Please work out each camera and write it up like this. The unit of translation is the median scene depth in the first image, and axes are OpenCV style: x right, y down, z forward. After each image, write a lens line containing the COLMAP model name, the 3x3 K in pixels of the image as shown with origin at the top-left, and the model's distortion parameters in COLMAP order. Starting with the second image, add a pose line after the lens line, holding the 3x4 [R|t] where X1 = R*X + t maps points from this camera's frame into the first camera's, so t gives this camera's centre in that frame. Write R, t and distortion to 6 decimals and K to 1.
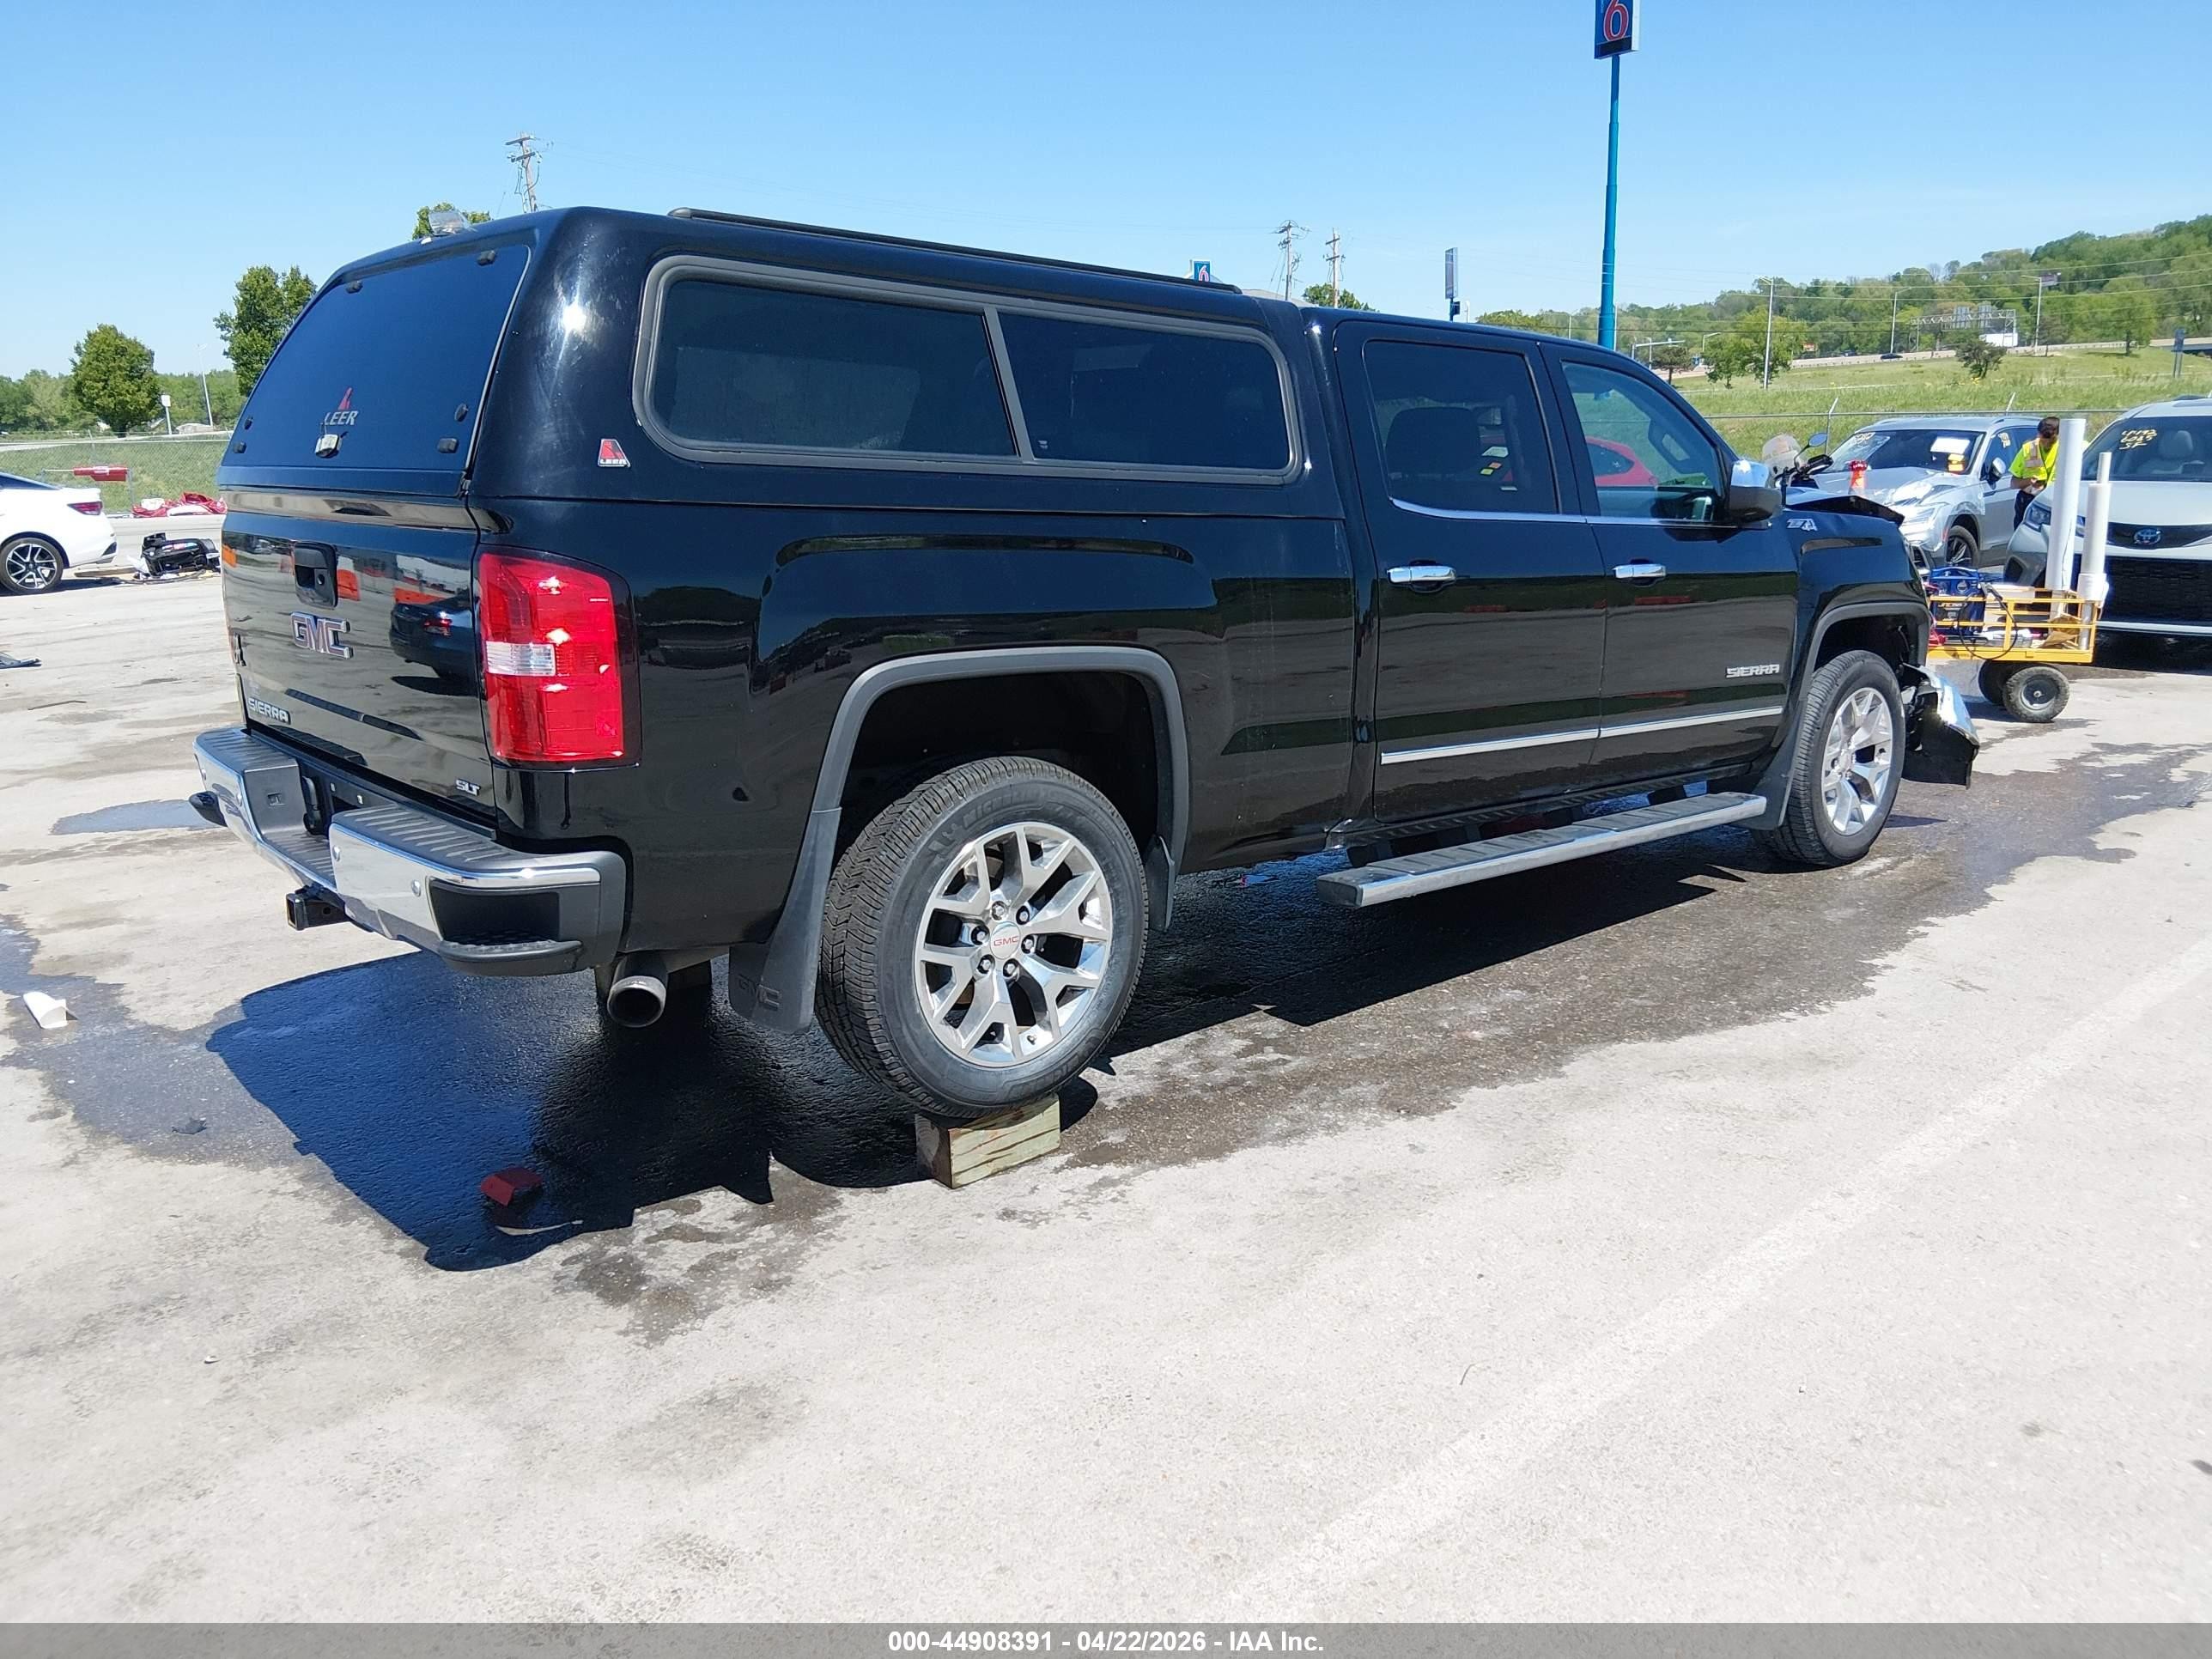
lens RADIAL K [[1670.9, 0, 1138.5], [0, 1670.9, 836.3], [0, 0, 1]] dist [0.059548, -0.114181]
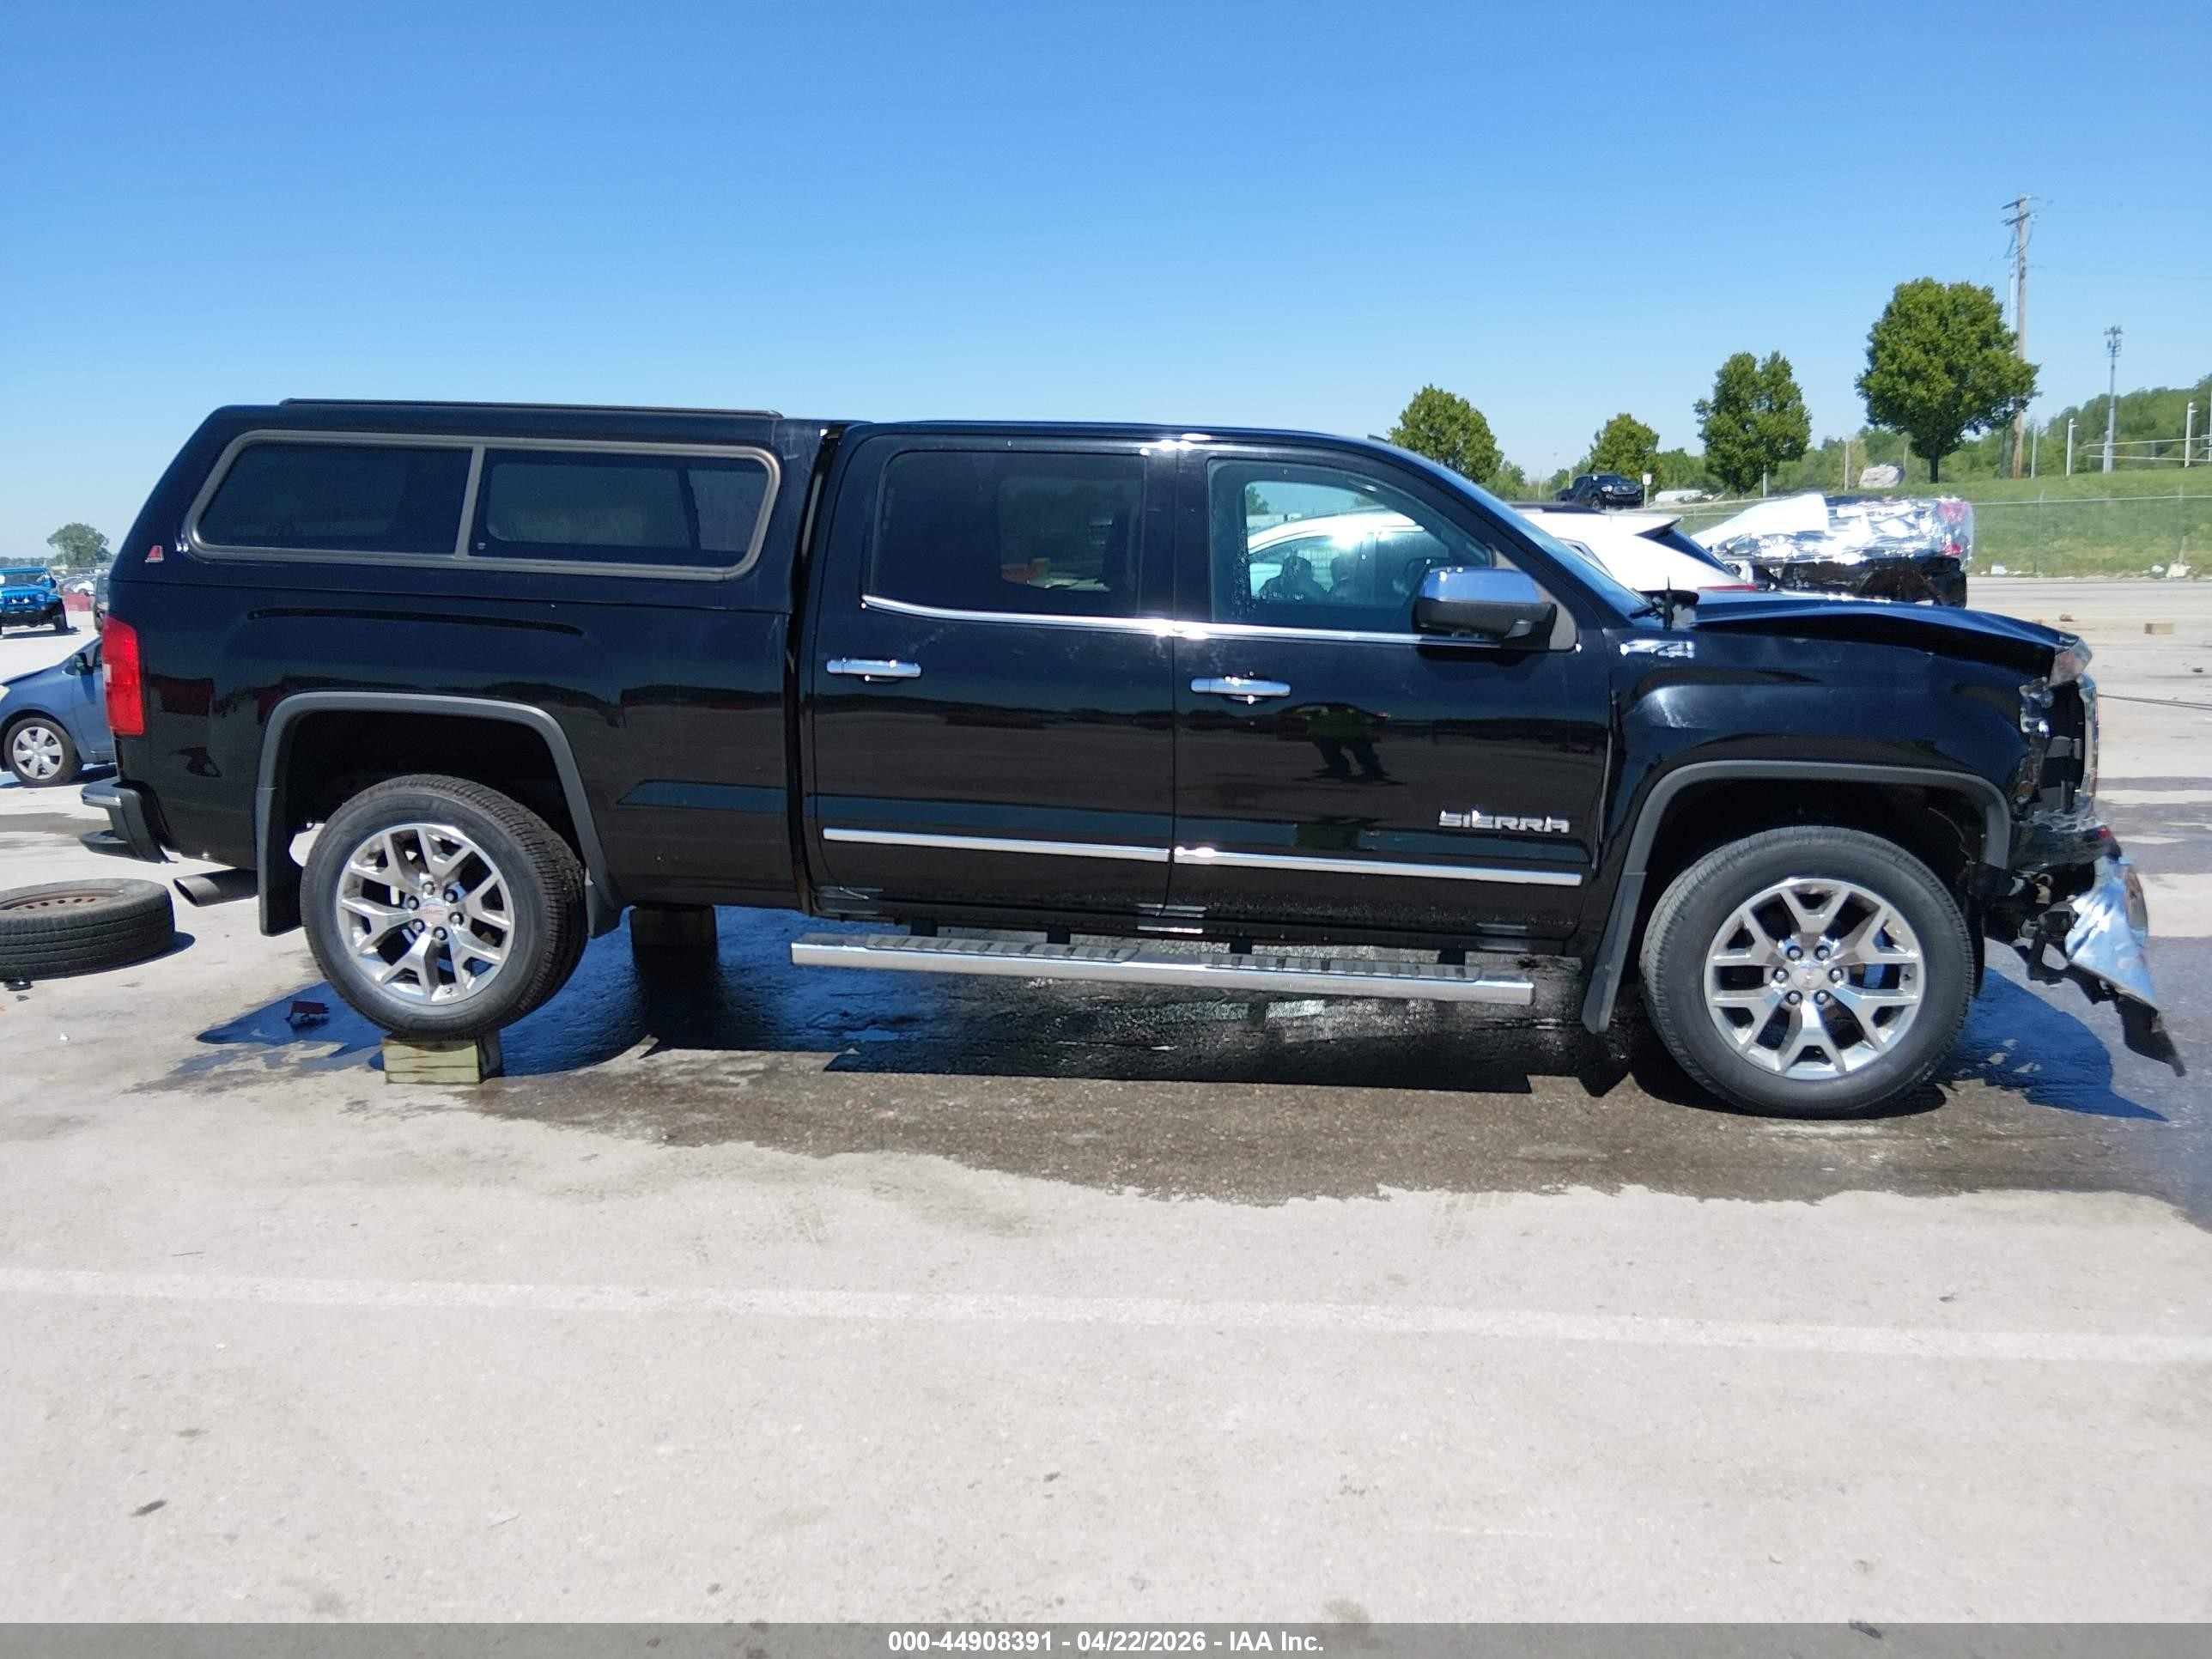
lens RADIAL K [[1670.9, 0, 1086.7], [0, 1670.9, 831.7], [0, 0, 1]] dist [0.059548, -0.114181]
pose [[0.650536, 0.133028, -0.747734, 1.044986], [-0.165943, 0.985649, 0.030982, -0.107273], [0.741125, 0.103926, 0.663275, 0.403815]]
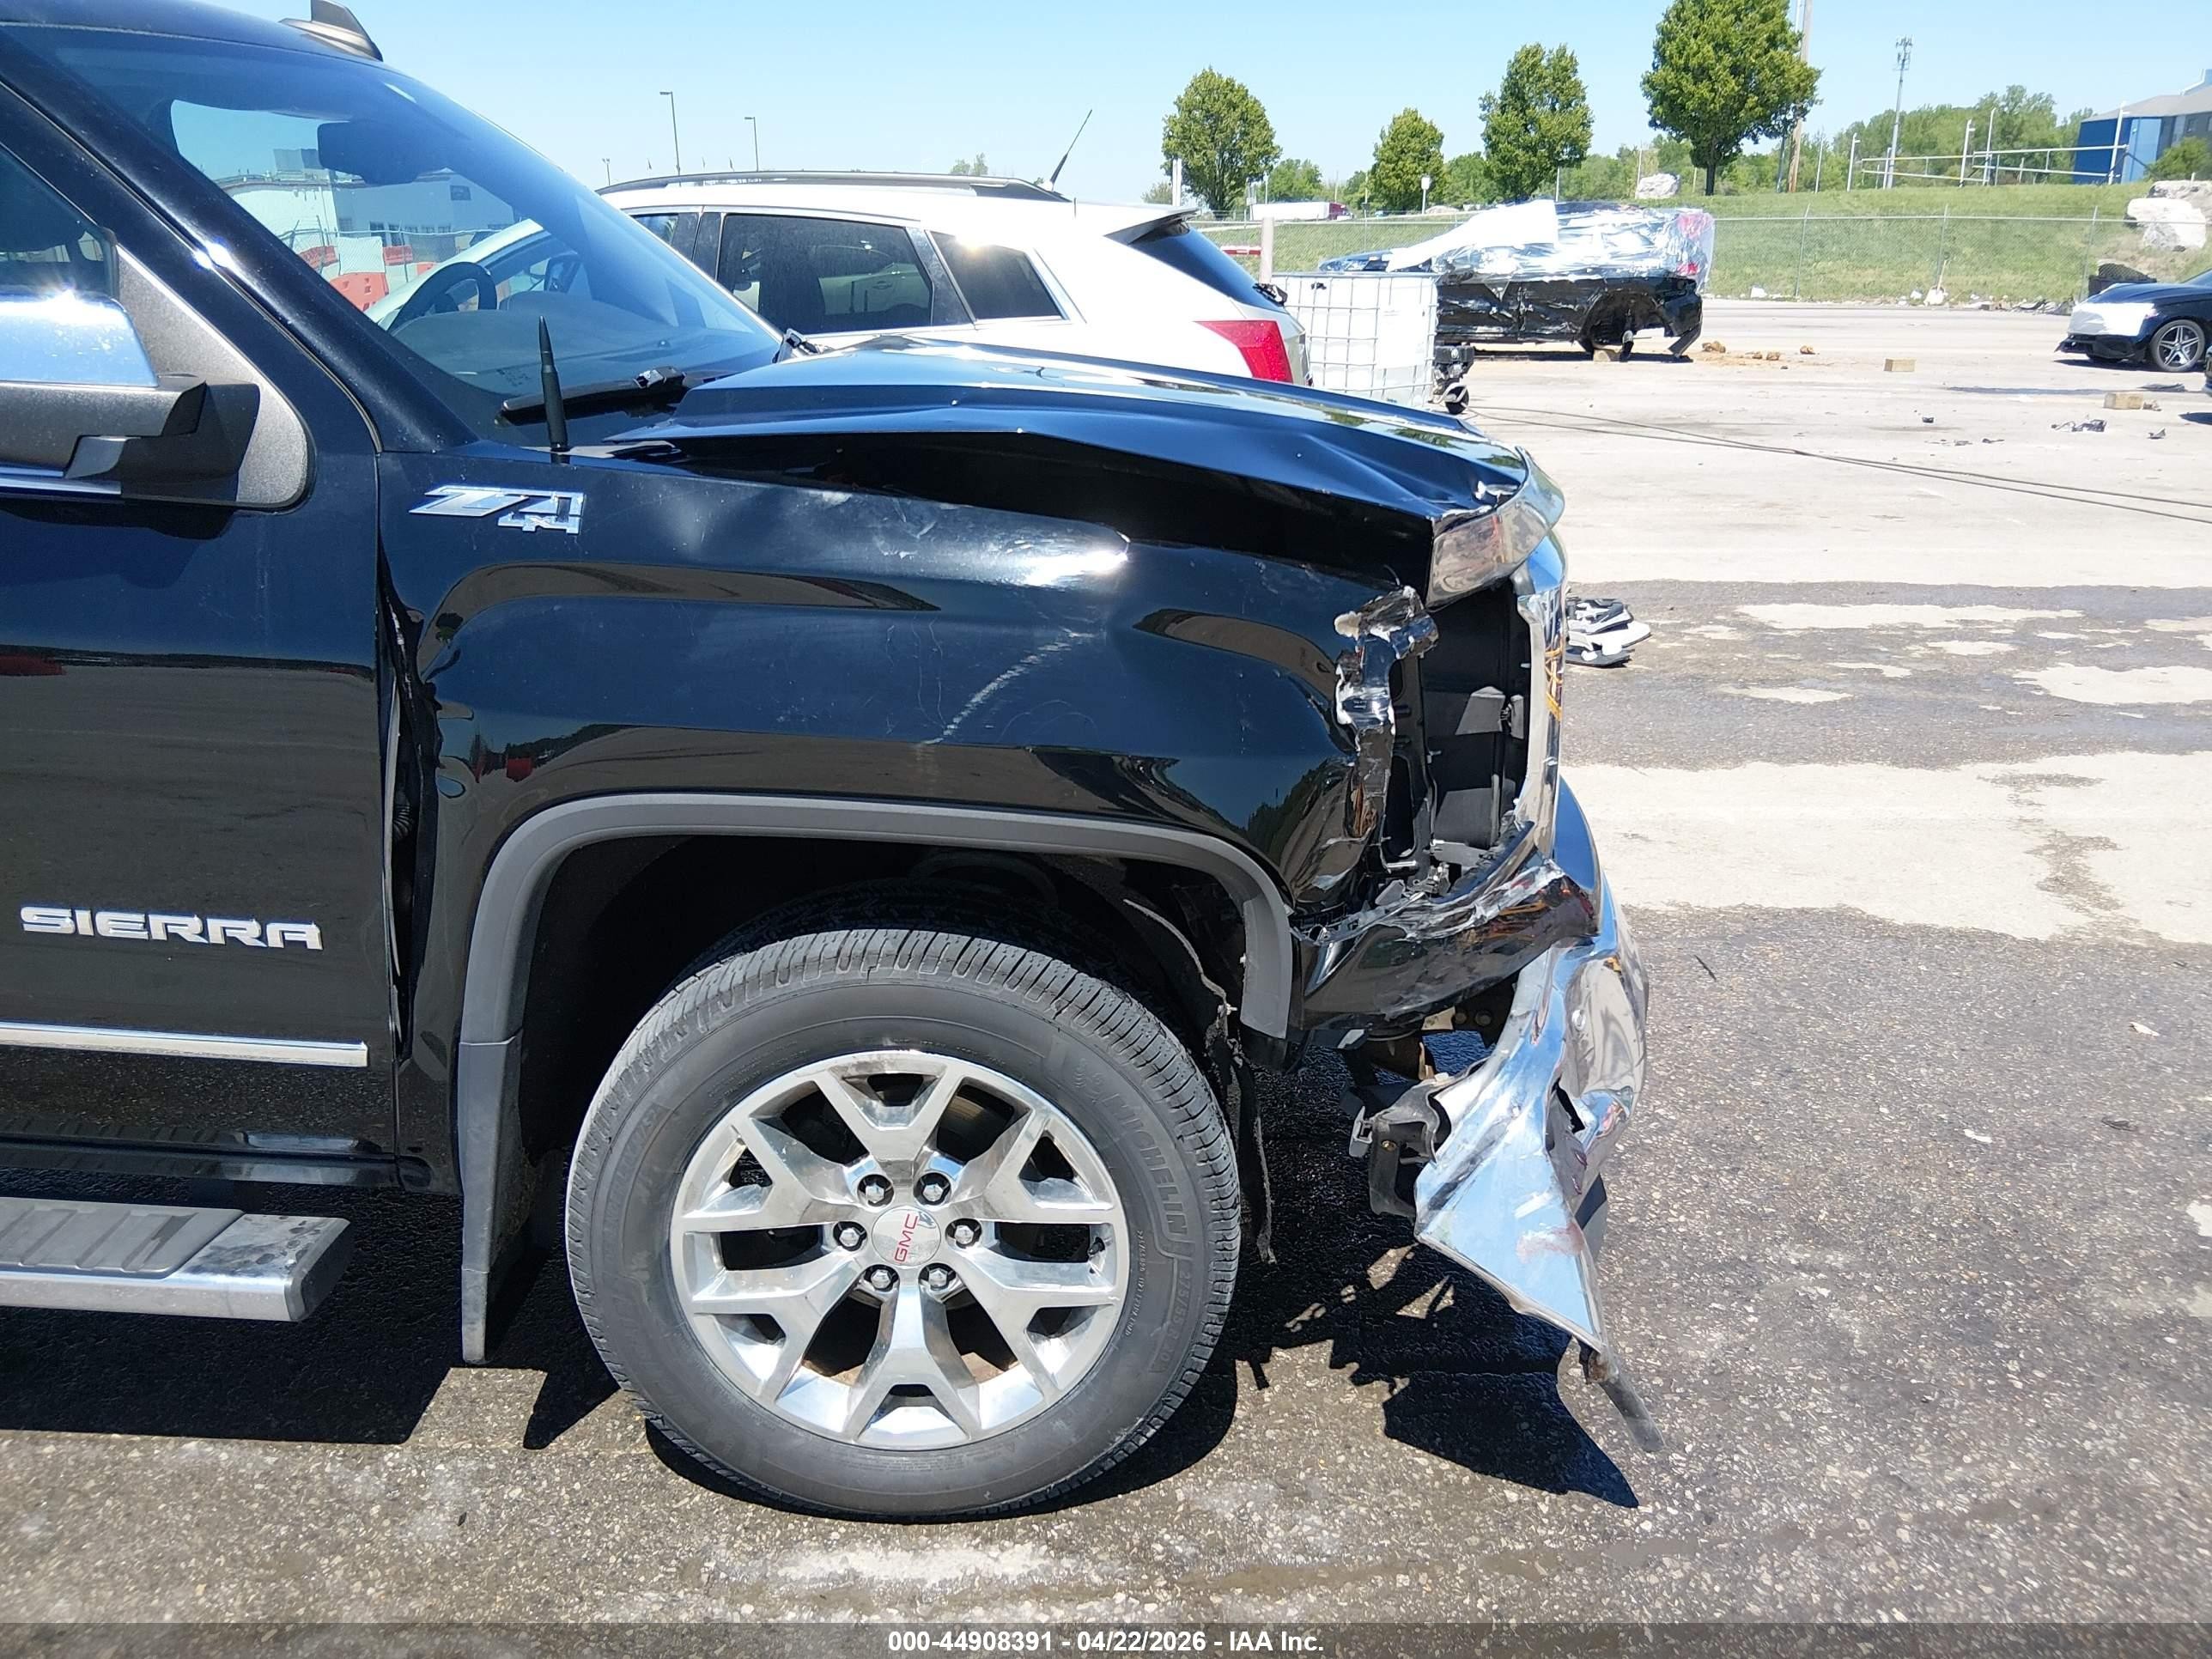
lens RADIAL K [[1670.9, 0, 1114.2], [0, 1670.9, 848.2], [0, 0, 1]] dist [0.059548, -0.114181]
pose [[0.743564, 0.247556, -0.621152, 0.726126], [-0.171586, 0.968478, 0.180580, -0.412042], [0.646275, -0.027692, 0.762602, 1.783271]]
